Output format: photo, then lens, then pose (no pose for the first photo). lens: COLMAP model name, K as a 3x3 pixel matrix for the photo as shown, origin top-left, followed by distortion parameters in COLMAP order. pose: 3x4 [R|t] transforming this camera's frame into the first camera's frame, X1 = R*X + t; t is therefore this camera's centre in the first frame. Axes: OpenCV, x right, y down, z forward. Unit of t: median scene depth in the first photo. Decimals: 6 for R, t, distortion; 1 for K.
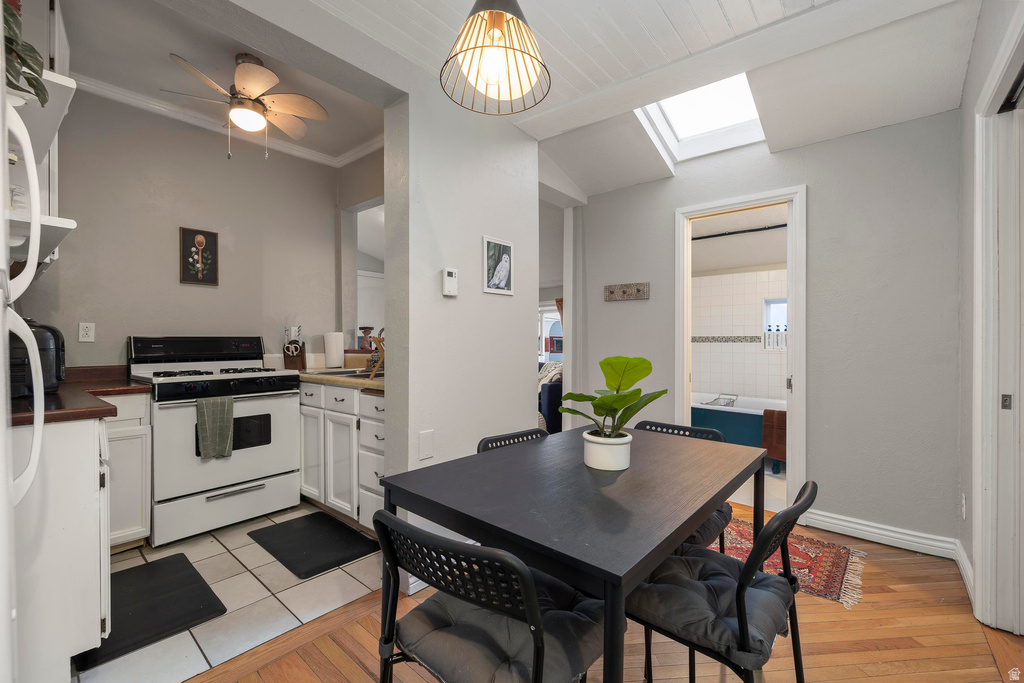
lens RADIAL K [[430.0, 0, 504.6], [0, 430.0, 342.9], [0, 0, 1]] dist [-0.002501, -0.000067]
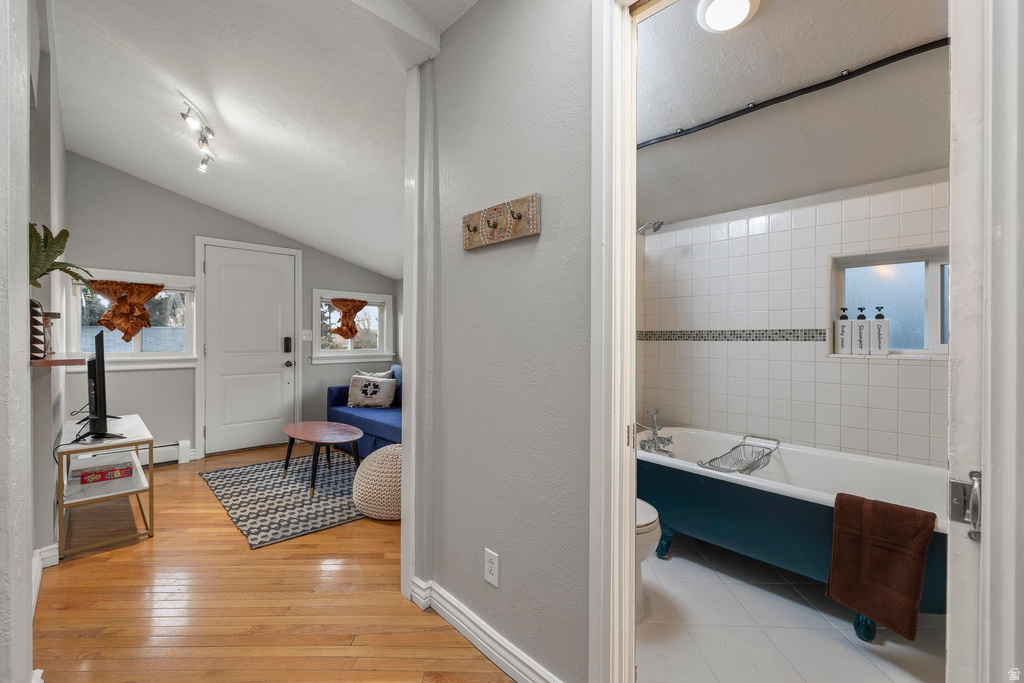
lens RADIAL K [[430.0, 0, 504.6], [0, 430.0, 342.9], [0, 0, 1]] dist [-0.002501, -0.000067]
pose [[0.996097, -0.001542, -0.088255, 0.364521], [0.002103, 0.999978, 0.006257, -0.004181], [0.088244, -0.006419, 0.996078, 0.640261]]
